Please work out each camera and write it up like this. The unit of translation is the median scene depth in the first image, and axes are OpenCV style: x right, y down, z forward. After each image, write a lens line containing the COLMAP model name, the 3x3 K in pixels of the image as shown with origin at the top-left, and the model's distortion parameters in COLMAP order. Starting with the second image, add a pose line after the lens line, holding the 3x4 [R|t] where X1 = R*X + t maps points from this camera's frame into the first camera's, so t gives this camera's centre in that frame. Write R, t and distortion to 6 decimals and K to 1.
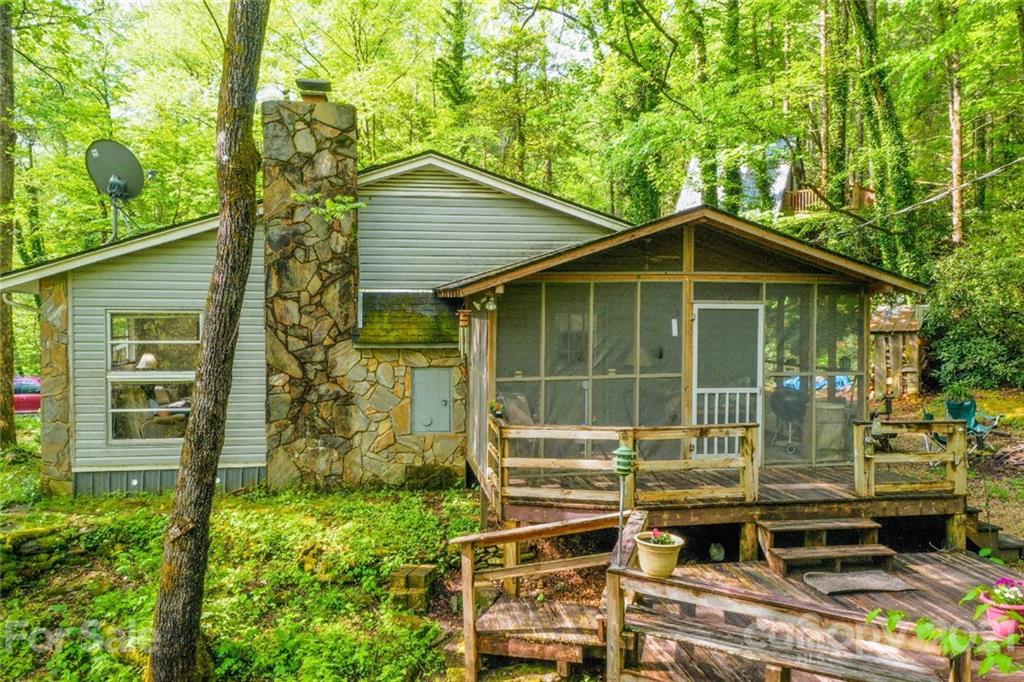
lens RADIAL K [[815.3, 0, 512.0], [0, 815.3, 341.0], [0, 0, 1]] dist [0.007665, 0.002566]
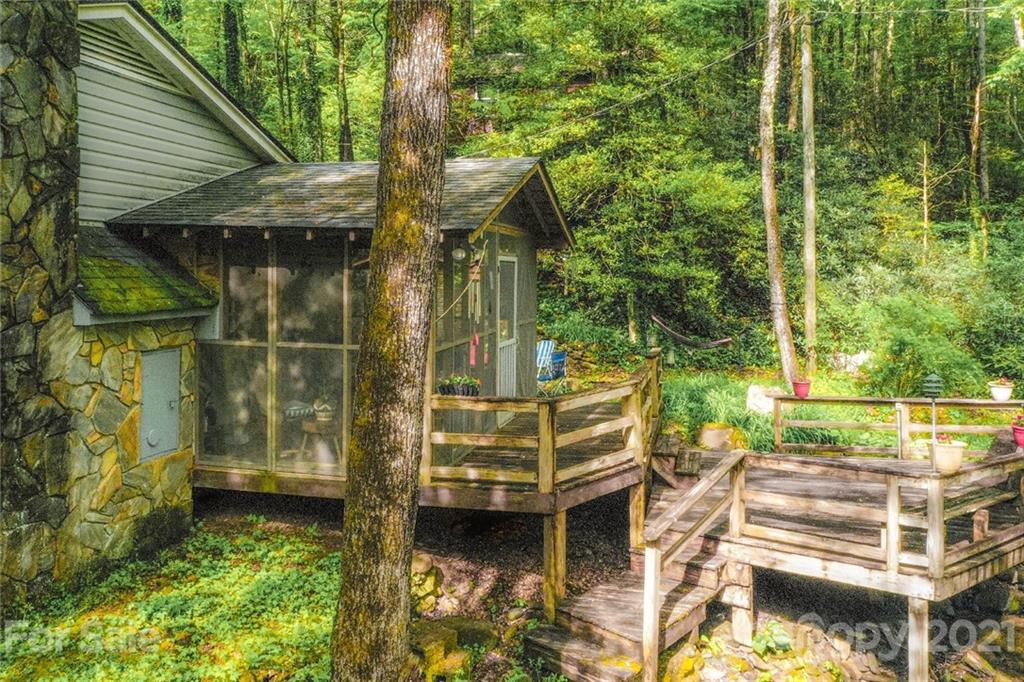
lens RADIAL K [[856.9, 0, 512.9], [0, 856.9, 259.3], [0, 0, 1]] dist [0.005524, 0.001160]
pose [[0.382580, 0.012466, 0.923838, -0.616187], [0.026988, 0.999332, -0.024661, -0.013006], [-0.923528, 0.034367, 0.381987, 0.515953]]
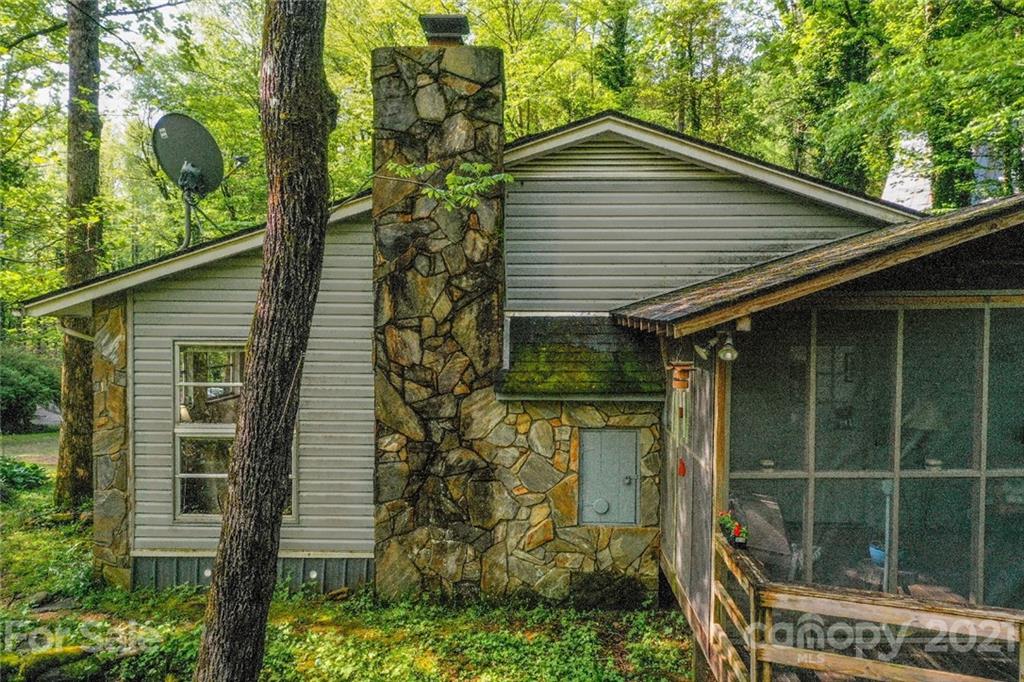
lens RADIAL K [[815.3, 0, 512.0], [0, 815.3, 341.0], [0, 0, 1]] dist [0.007665, 0.002566]
pose [[0.982791, 0.006499, -0.184607, -0.054676], [-0.007256, 0.999968, -0.003427, -0.038500], [0.184579, 0.004708, 0.982806, 0.326288]]
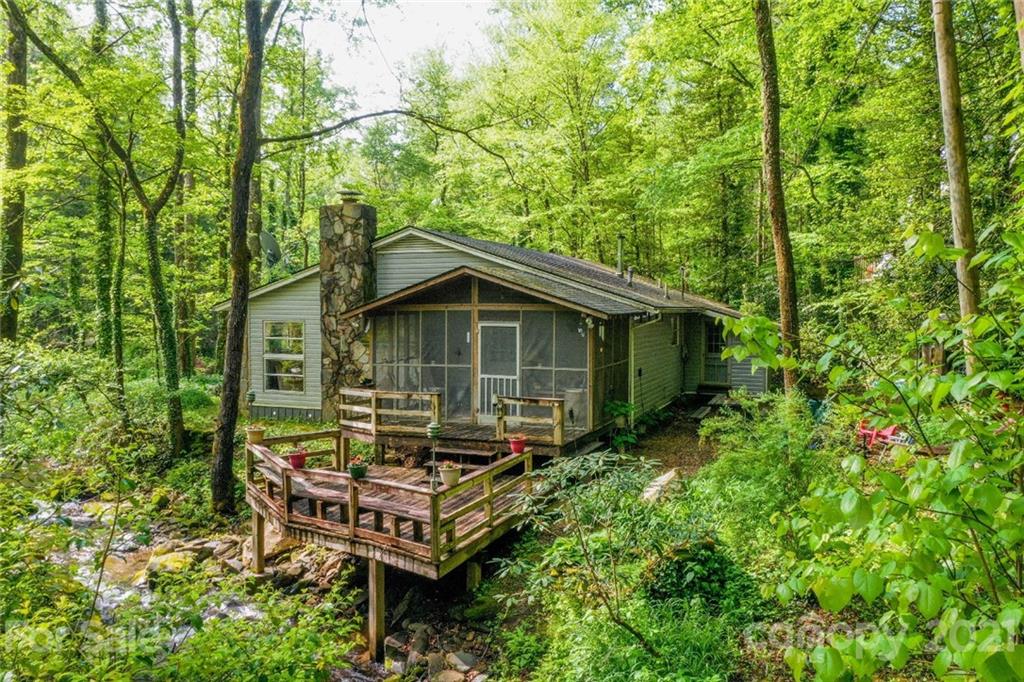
lens RADIAL K [[815.3, 0, 512.0], [0, 815.3, 341.0], [0, 0, 1]] dist [0.007665, 0.002566]
pose [[0.860248, 0.023863, -0.509317, 0.972922], [-0.017315, 0.999695, 0.017593, -0.034597], [0.509581, -0.006315, 0.860399, -0.333483]]
